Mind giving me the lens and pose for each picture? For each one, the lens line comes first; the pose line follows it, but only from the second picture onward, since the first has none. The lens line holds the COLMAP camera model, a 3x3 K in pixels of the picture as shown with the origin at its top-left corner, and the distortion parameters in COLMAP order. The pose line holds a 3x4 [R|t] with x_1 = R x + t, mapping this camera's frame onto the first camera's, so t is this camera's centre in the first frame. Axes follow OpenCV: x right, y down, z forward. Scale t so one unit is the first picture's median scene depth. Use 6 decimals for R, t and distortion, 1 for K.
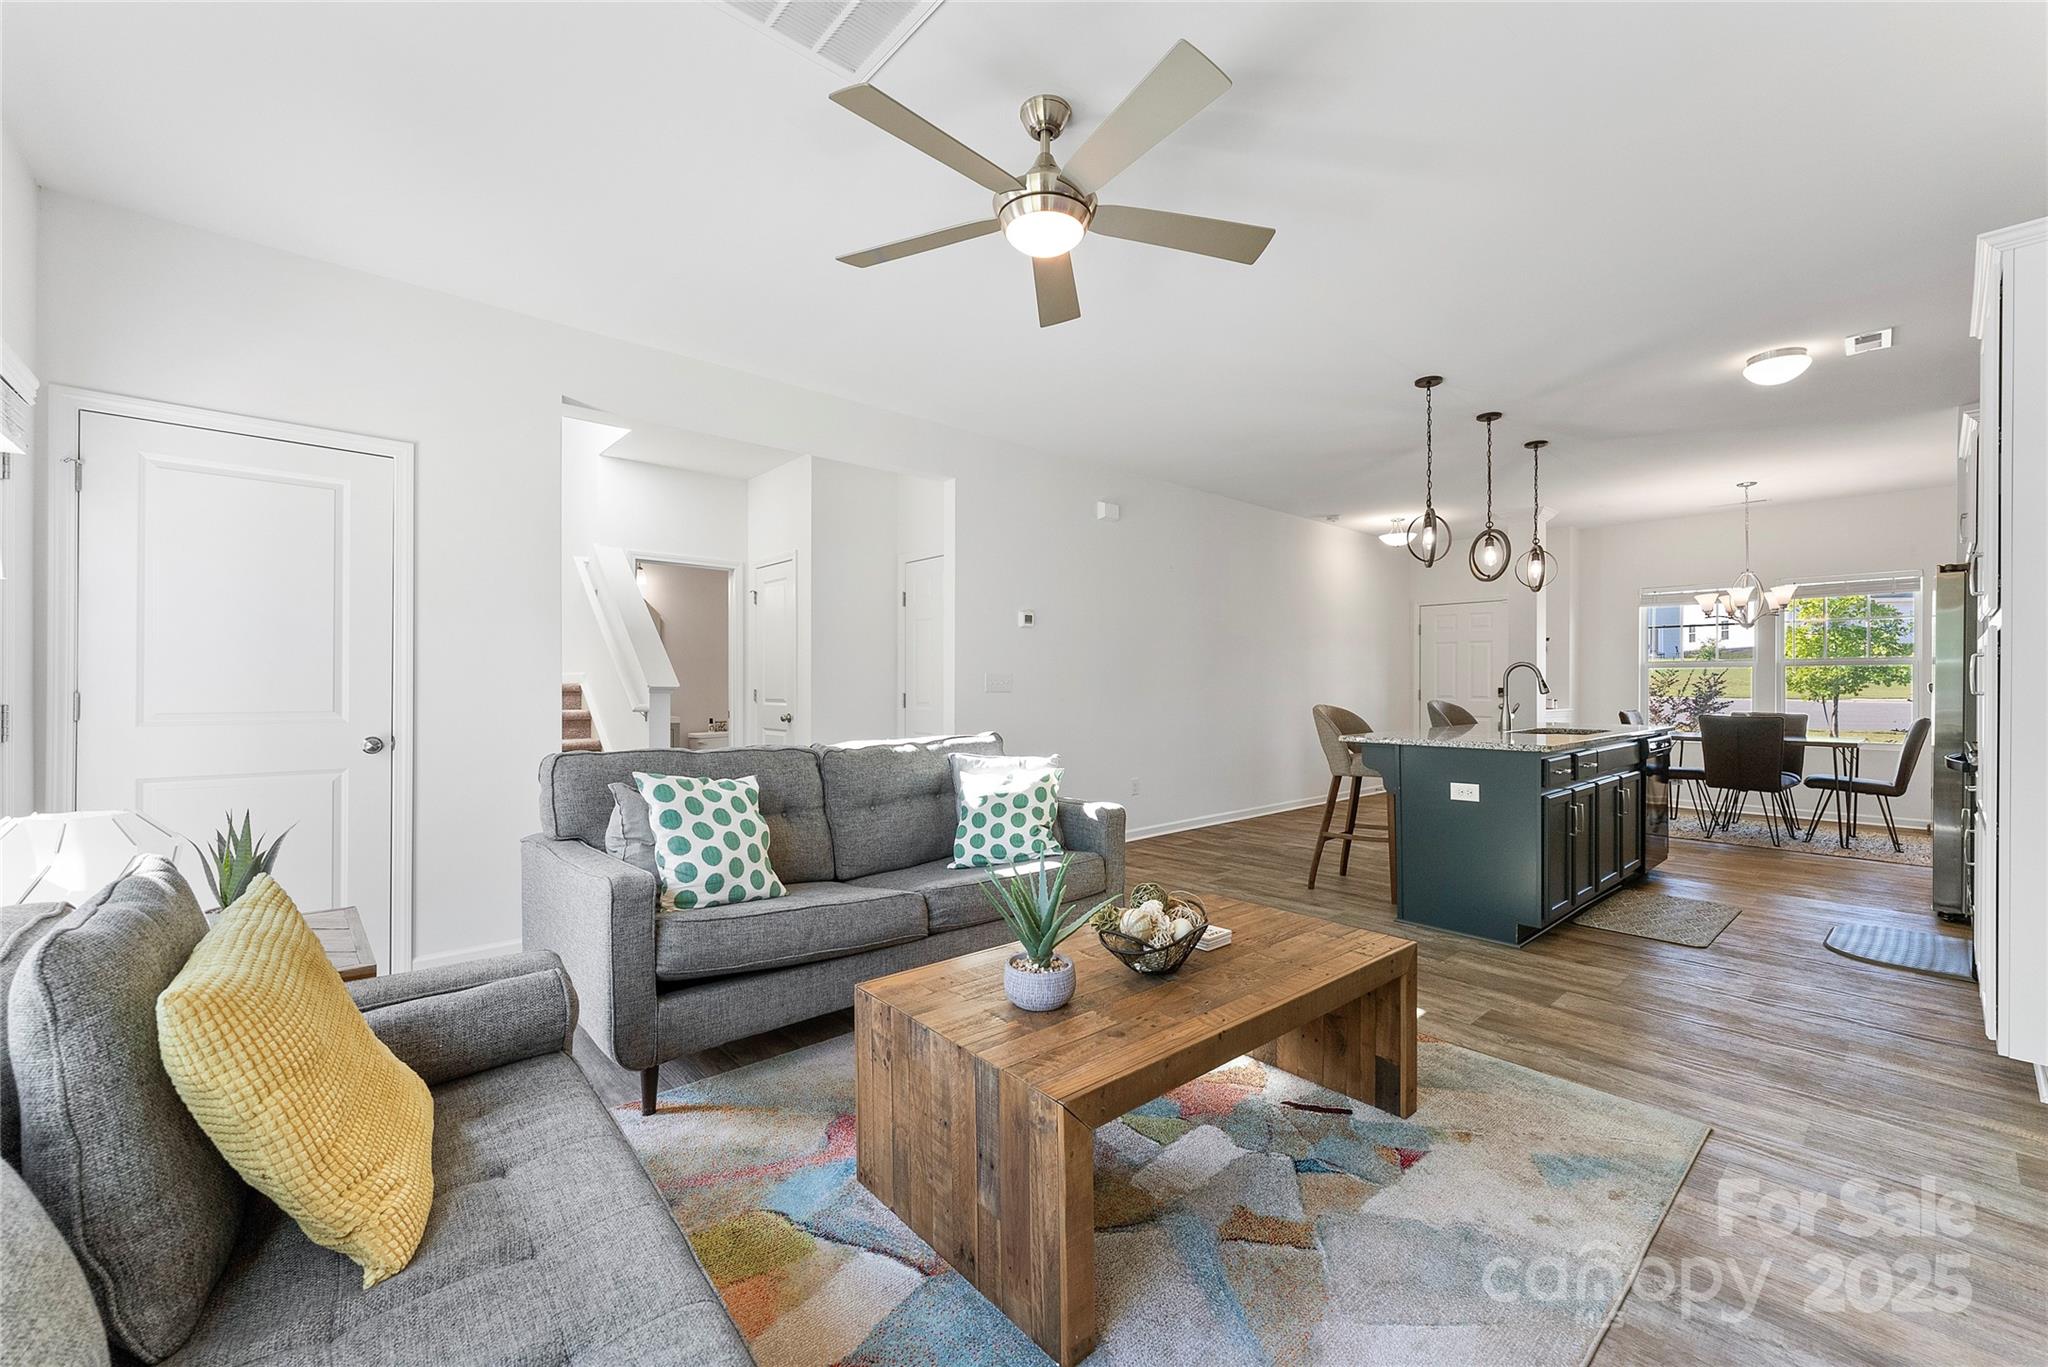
lens RADIAL K [[822.3, 0, 1019.1], [0, 822.3, 689.2], [0, 0, 1]] dist [-0.003221, 0.000680]
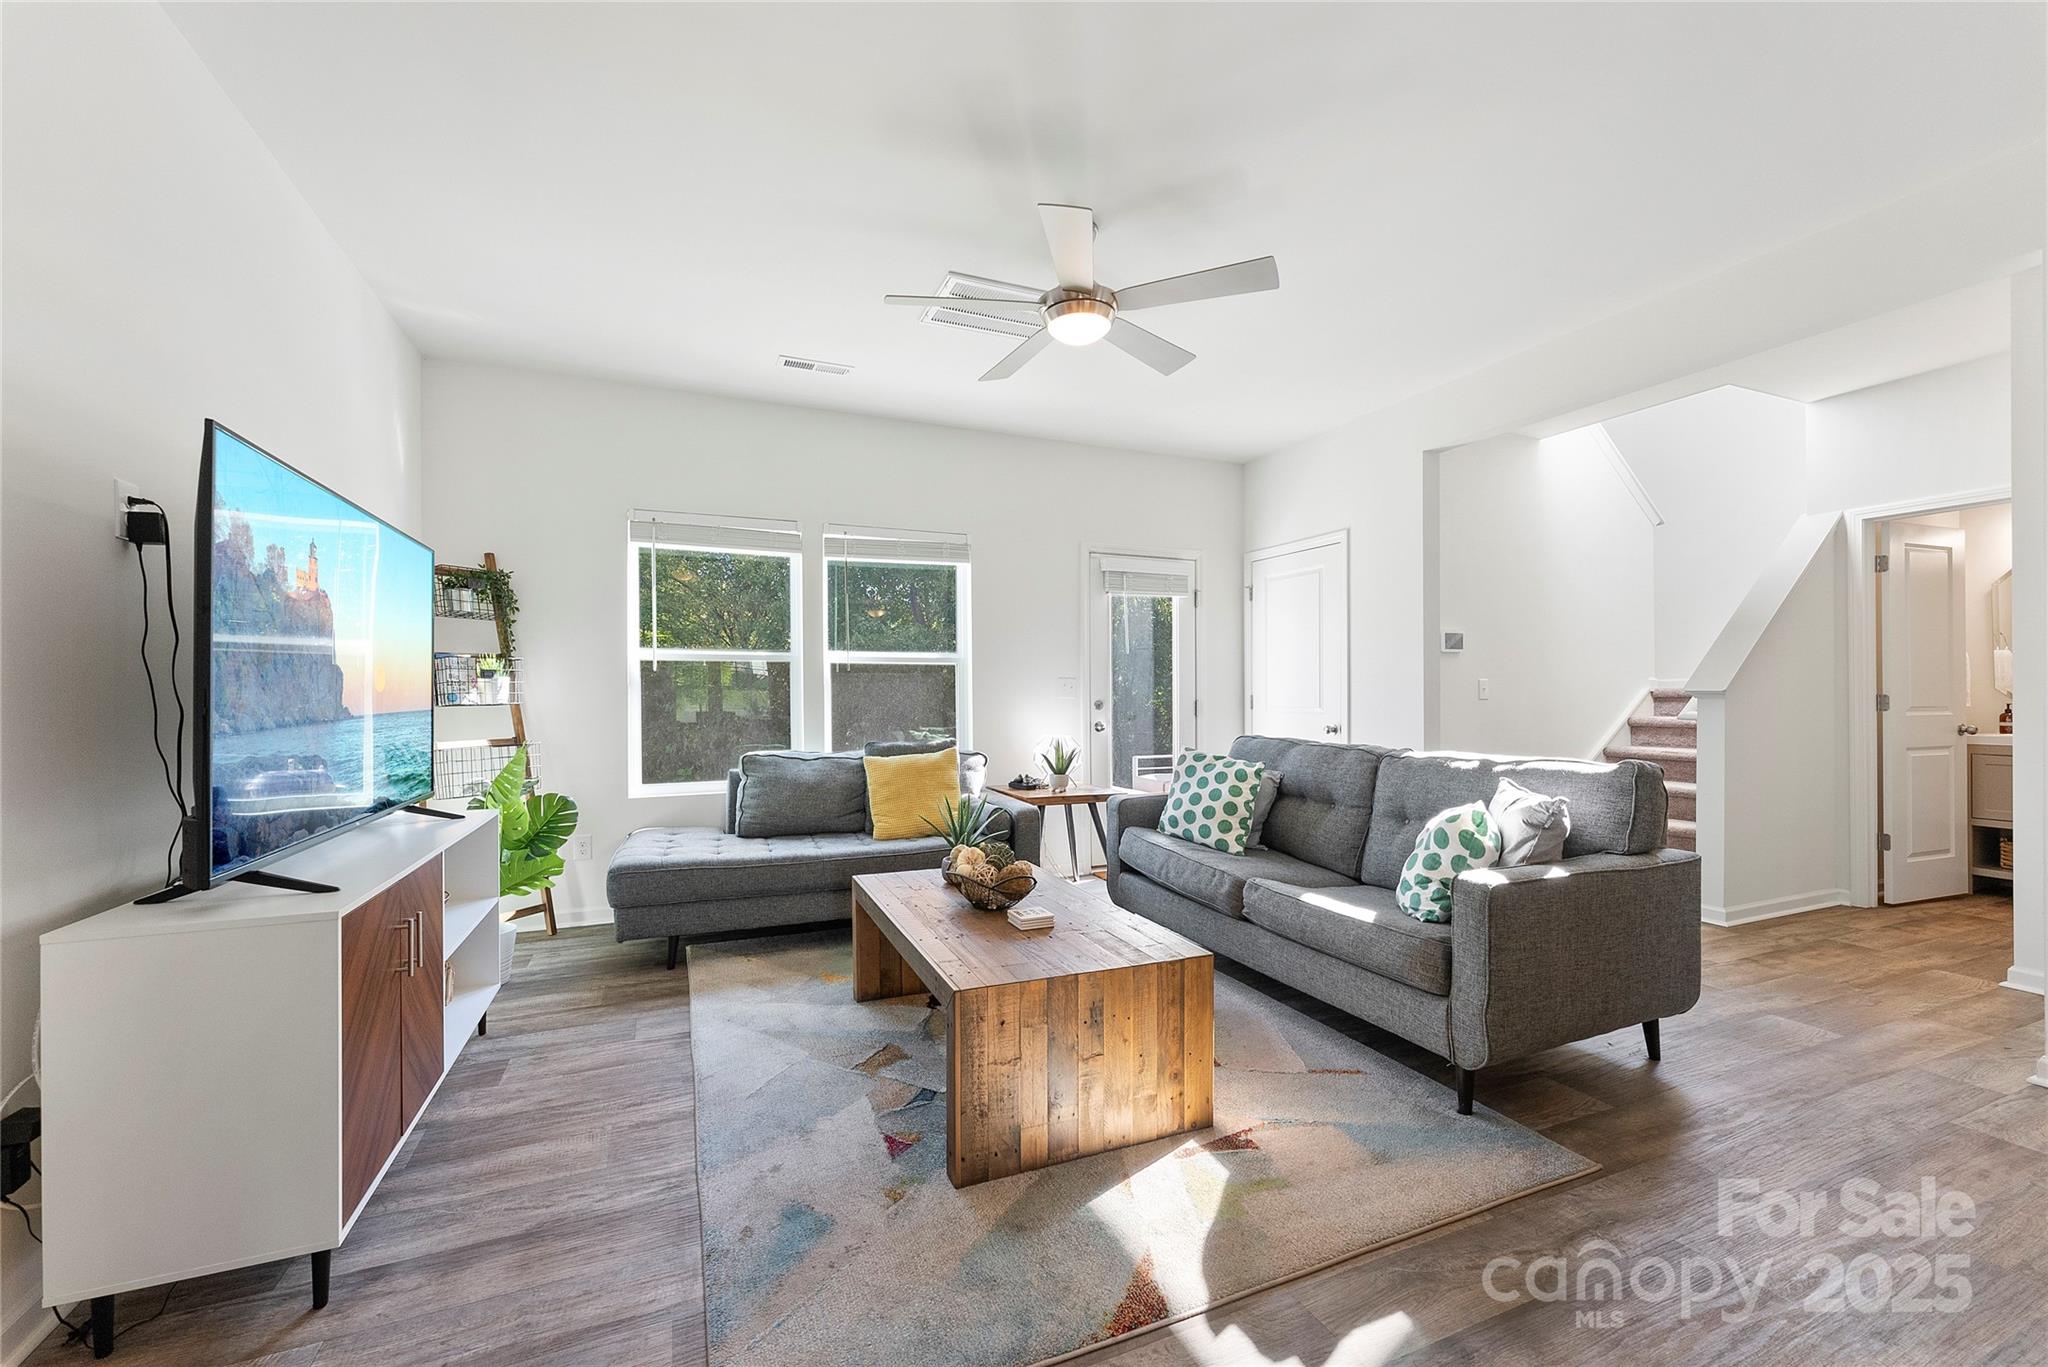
lens RADIAL K [[822.3, 0, 1017.1], [0, 822.3, 696.6], [0, 0, 1]] dist [-0.003221, 0.000680]
pose [[-0.329725, 0.001206, -0.944076, 0.560738], [-0.003031, 0.999993, 0.002336, 0.001894], [0.944072, 0.003632, -0.329719, 0.596065]]
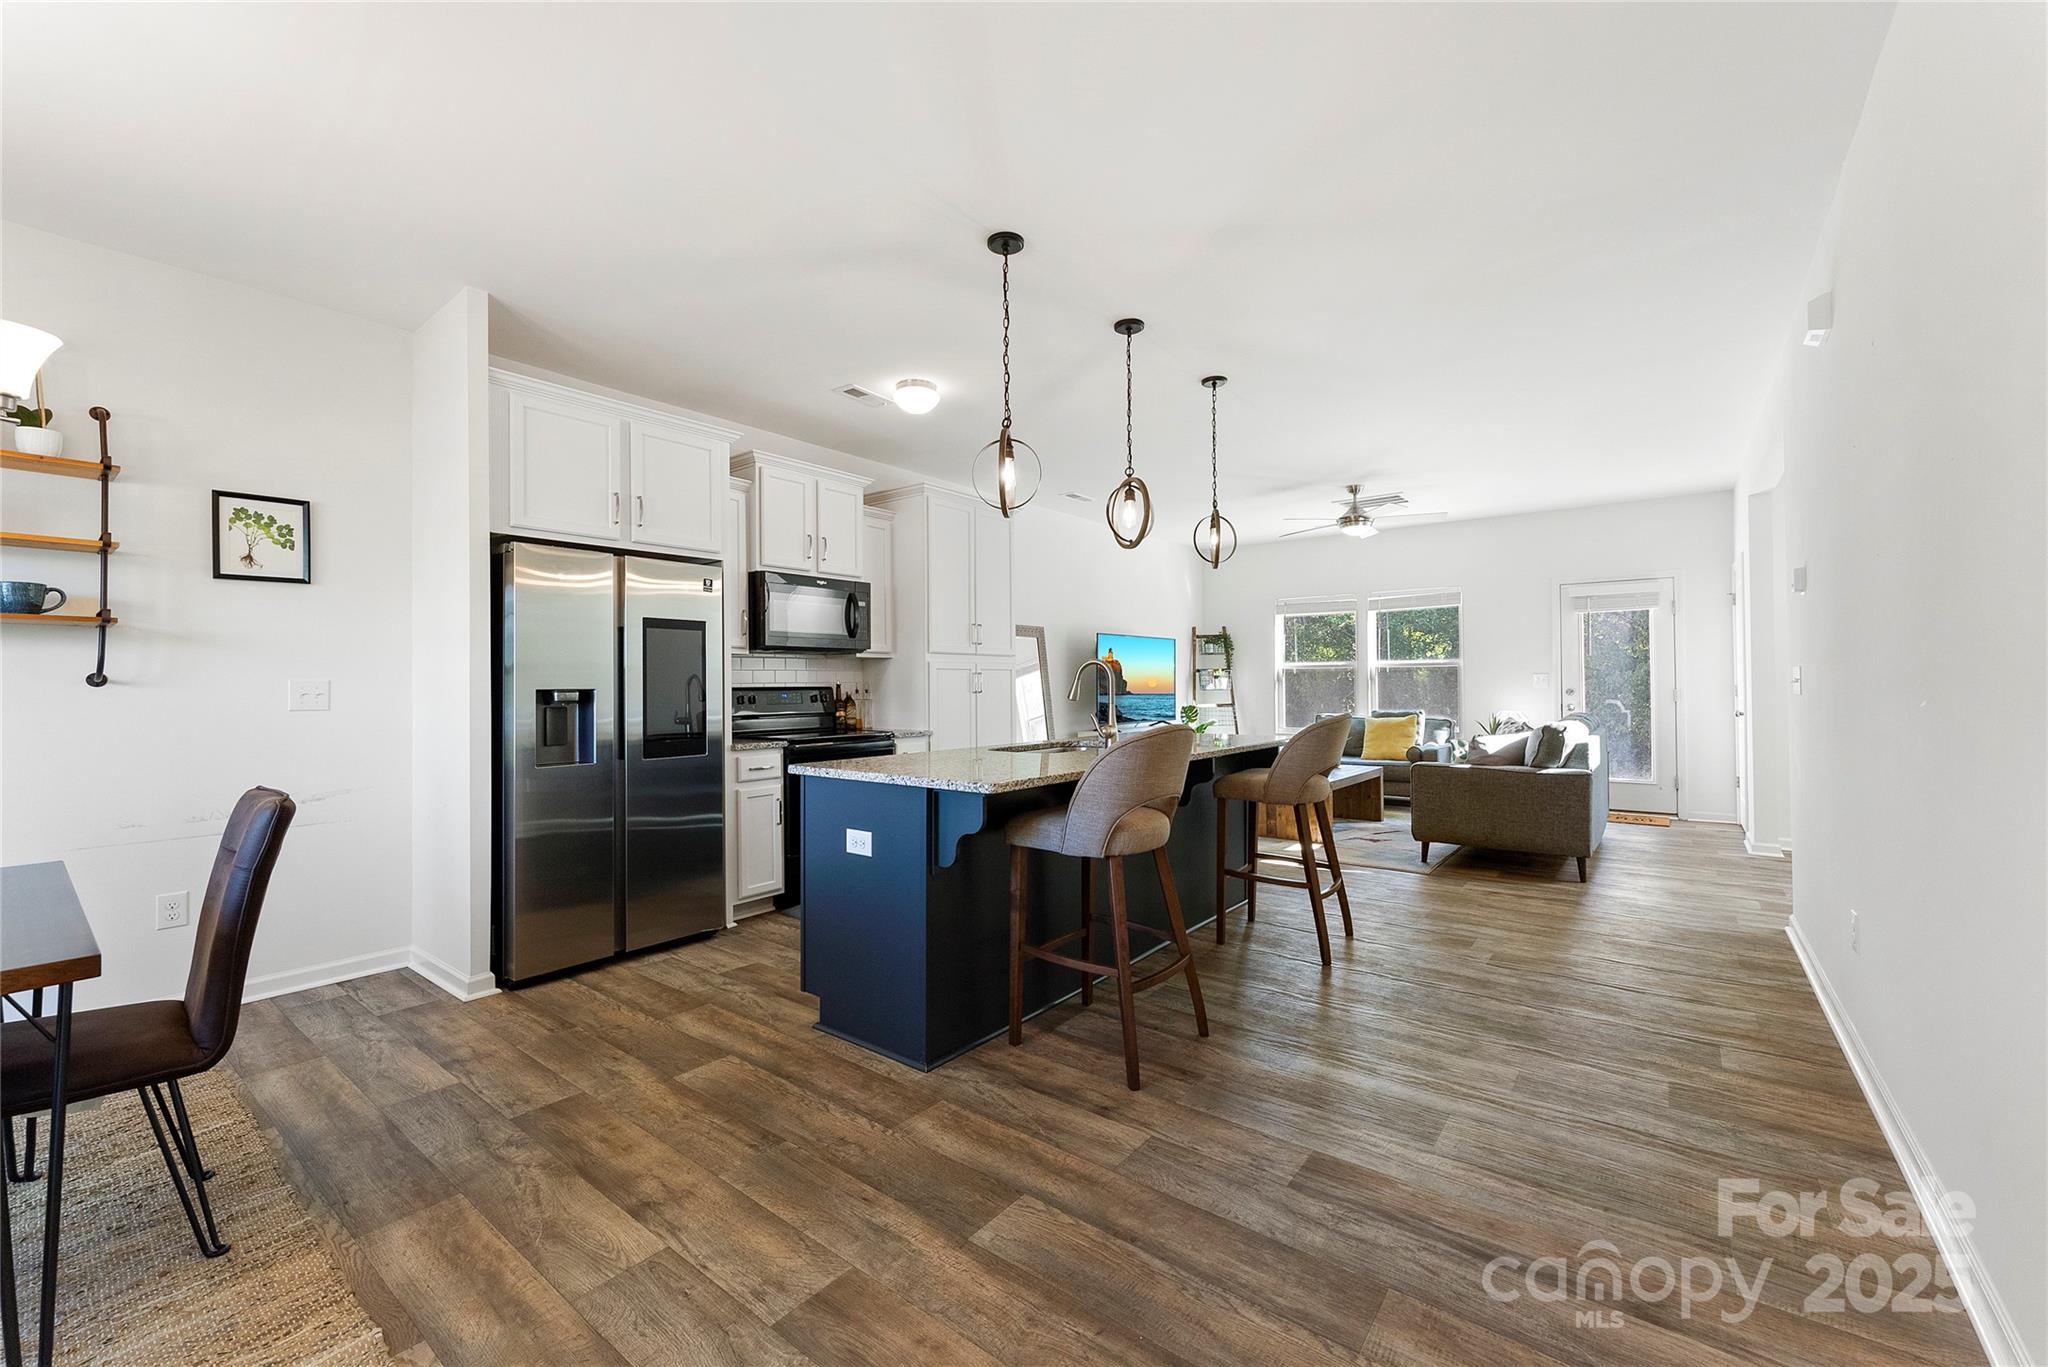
lens RADIAL K [[822.3, 0, 1017.5], [0, 822.3, 686.1], [0, 0, 1]] dist [-0.003221, 0.000680]
pose [[-0.986281, 0.008619, -0.164850, 0.773005], [0.007135, 0.999929, 0.009591, -0.016925], [0.164921, 0.008283, -0.986272, 1.678317]]
